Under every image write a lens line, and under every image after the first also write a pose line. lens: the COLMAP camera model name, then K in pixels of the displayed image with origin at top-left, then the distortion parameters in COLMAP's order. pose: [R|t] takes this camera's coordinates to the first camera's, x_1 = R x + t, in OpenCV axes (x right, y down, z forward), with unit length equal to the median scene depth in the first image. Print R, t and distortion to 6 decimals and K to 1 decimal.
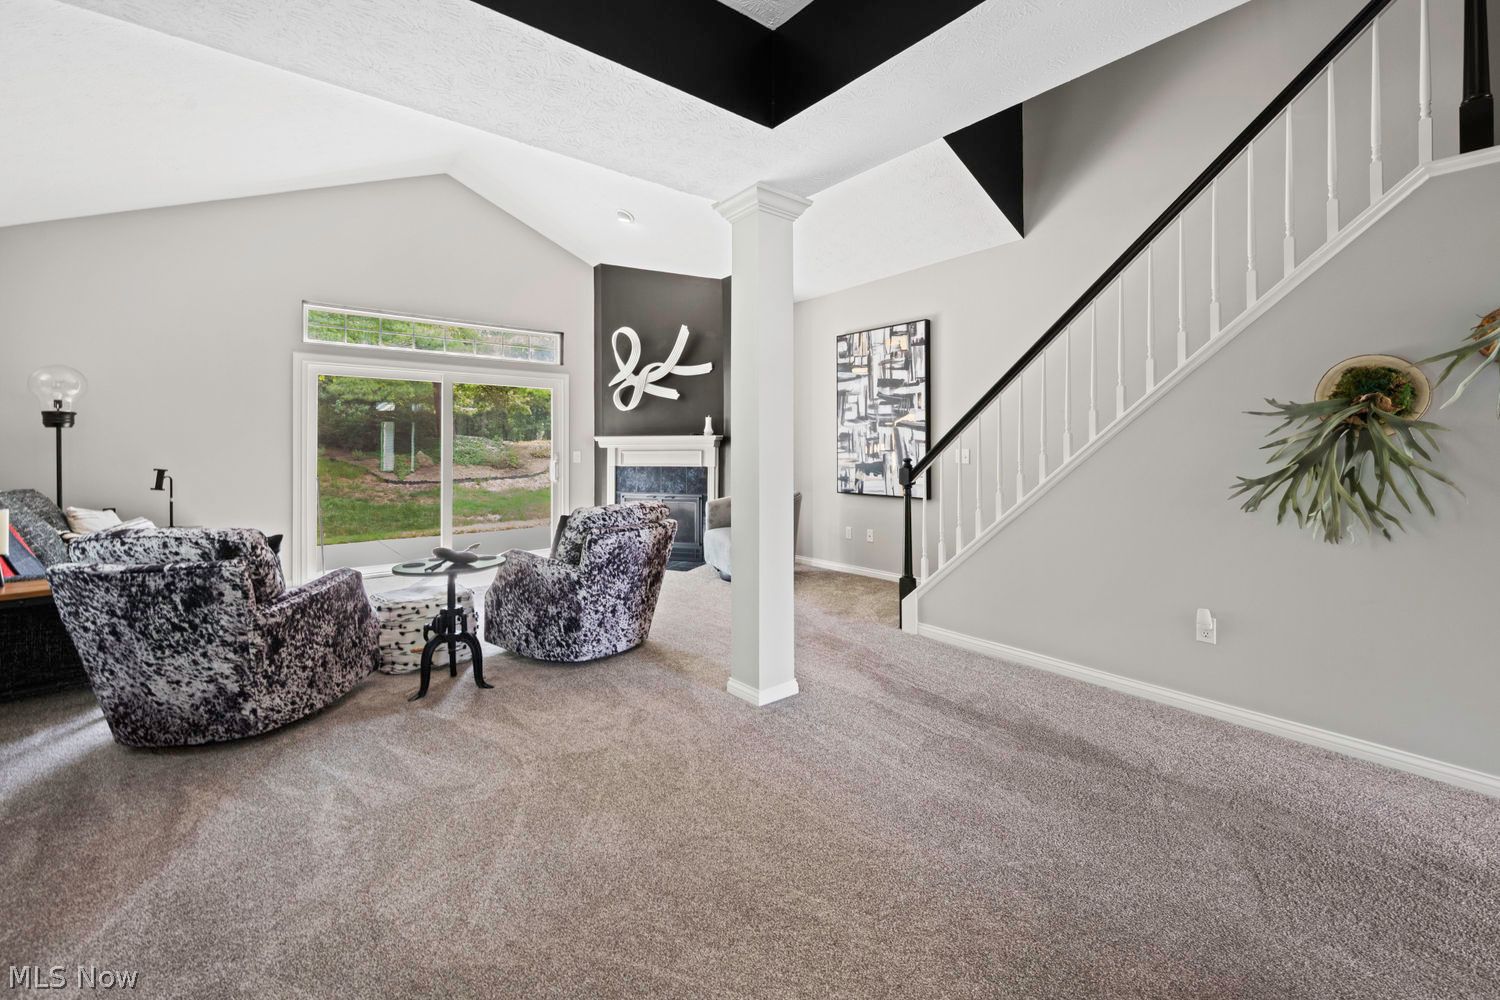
lens RADIAL K [[609.6, 0, 754.9], [0, 609.6, 445.4], [0, 0, 1]] dist [-0.001080, -0.000580]
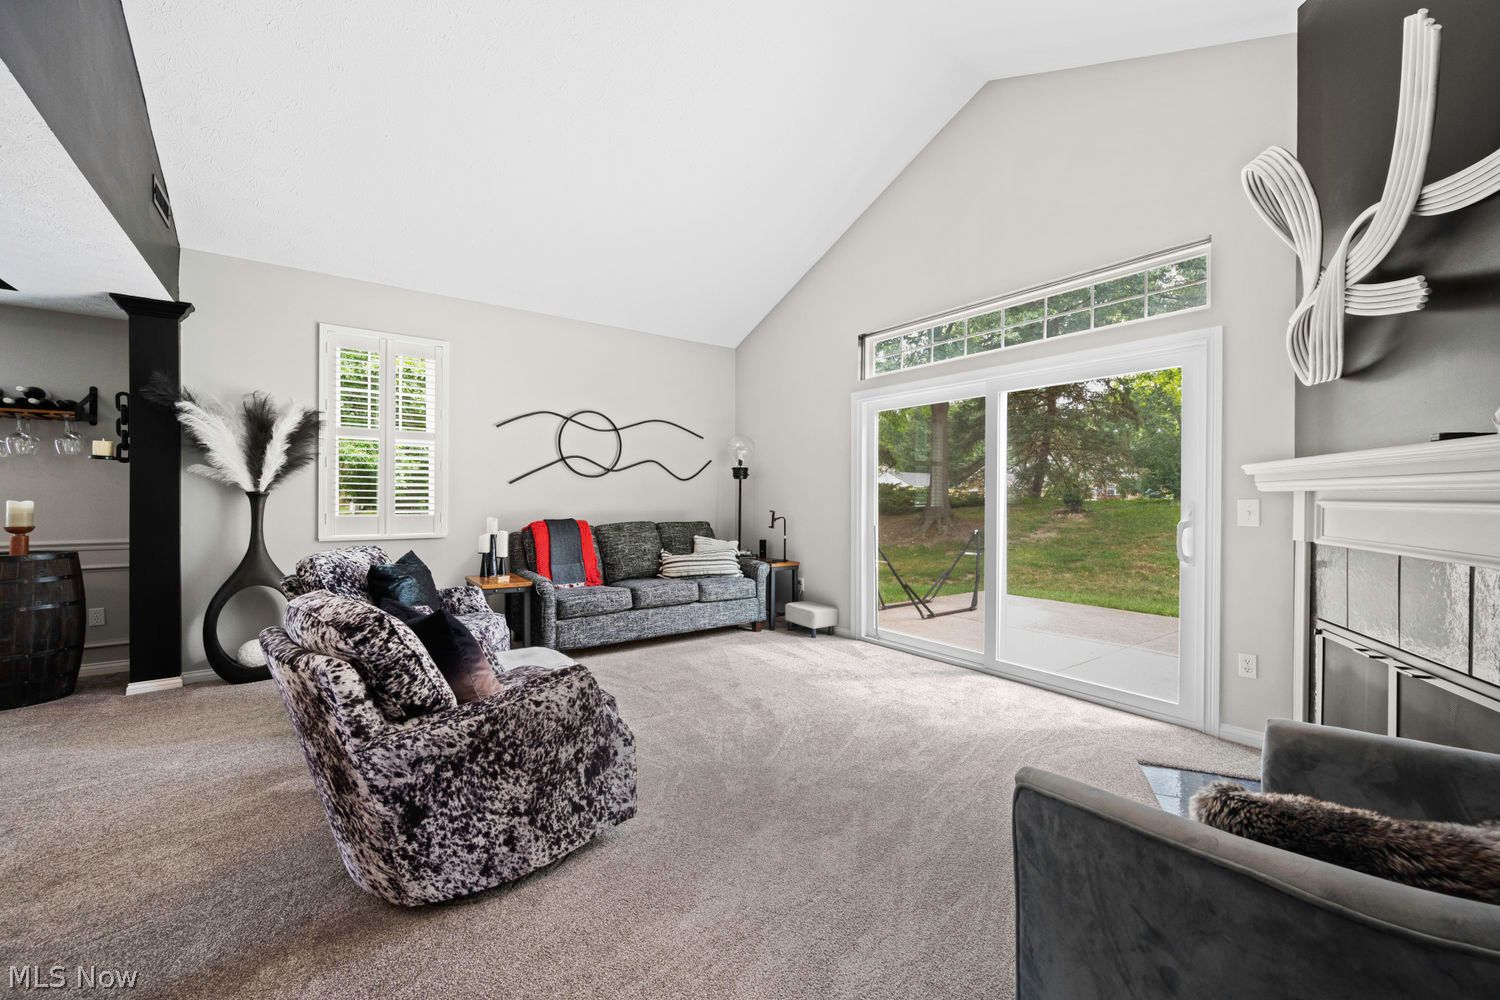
lens RADIAL K [[588.7, 0, 750.0], [0, 588.7, 500.0], [0, 0, 1]] dist [-0.001348, -0.000023]
pose [[-0.045225, 0.010861, -0.998918, 0.175578], [0.004568, 0.999933, 0.010666, 0.003790], [0.998966, -0.004080, -0.045272, 0.884730]]
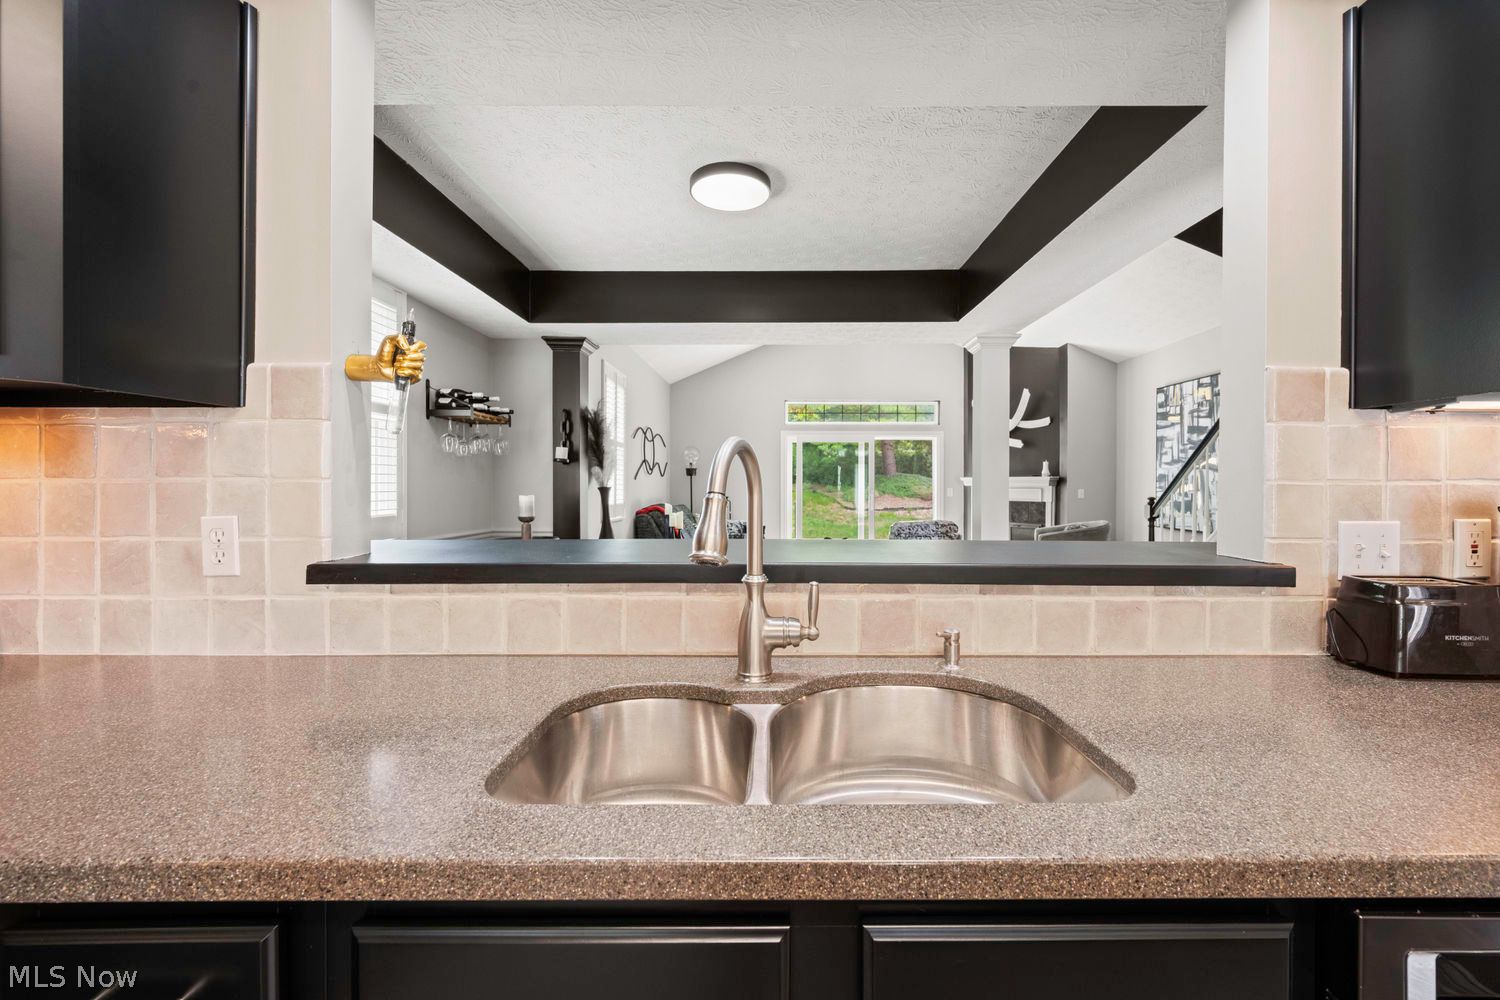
lens RADIAL K [[602.0, 0, 778.0], [0, 602.0, 486.6], [0, 0, 1]] dist [-0.000029, 0.000046]
pose [[0.773398, 0.006114, -0.633891, 0.334050], [0.001323, 0.999936, 0.011259, -0.012275], [0.633919, -0.009546, 0.773340, -0.343863]]
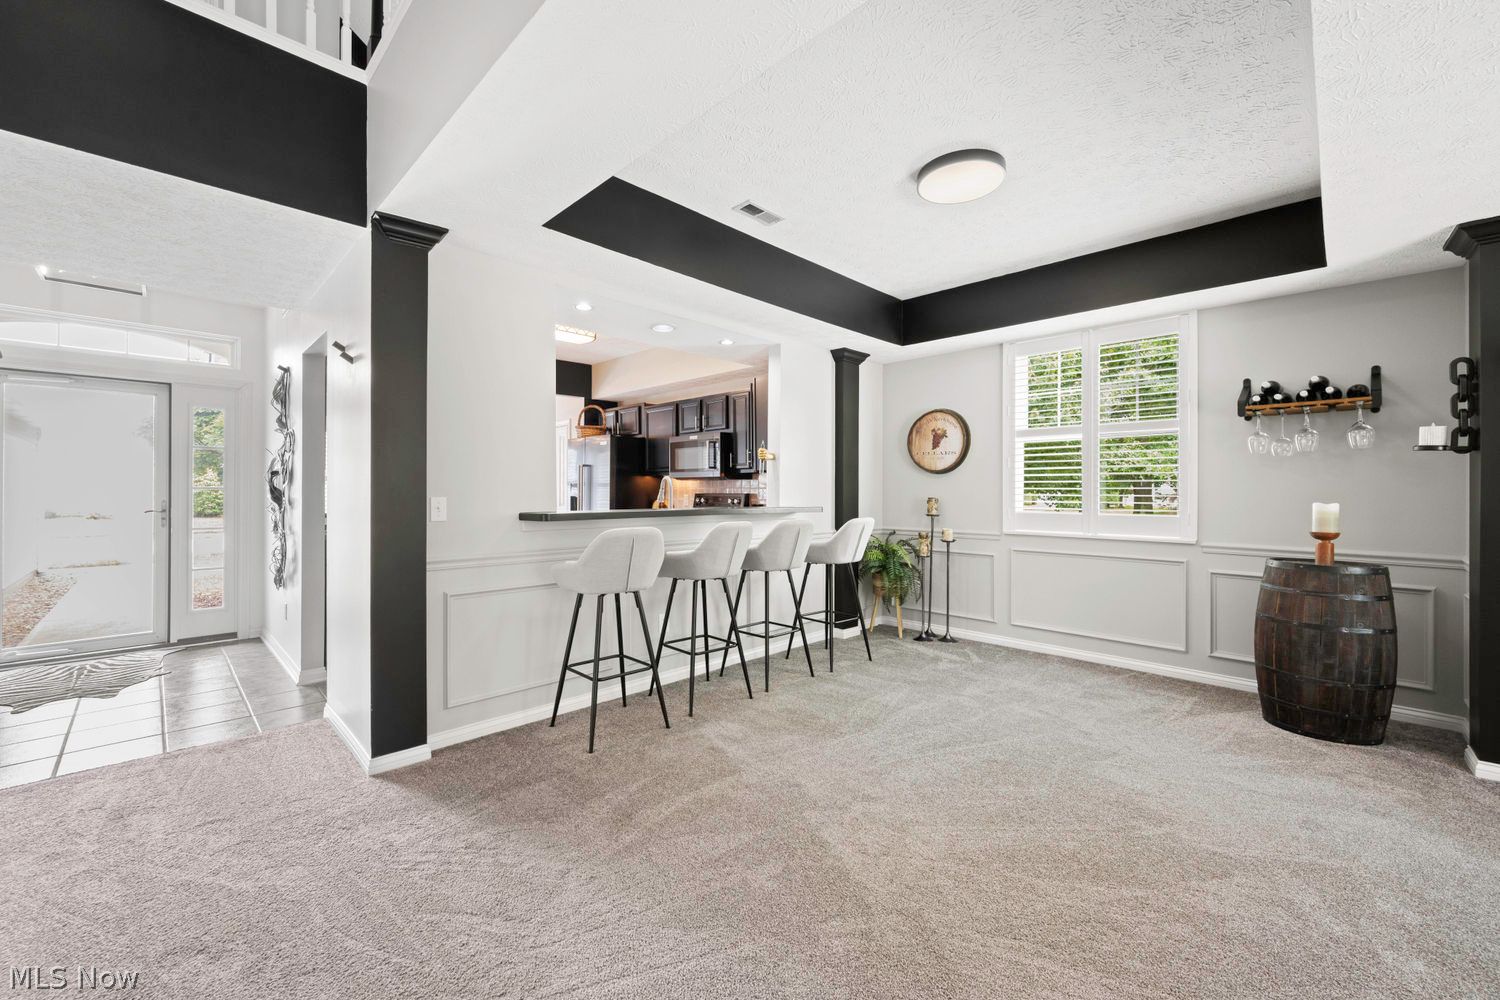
lens RADIAL K [[594.7, 0, 751.2], [0, 594.7, 490.1], [0, 0, 1]] dist [-0.000155, 0.000084]
pose [[-0.994775, -0.003188, -0.102038, 0.182172], [-0.002116, 0.999942, -0.010606, 0.002486], [0.102066, -0.010335, -0.994724, 0.576087]]
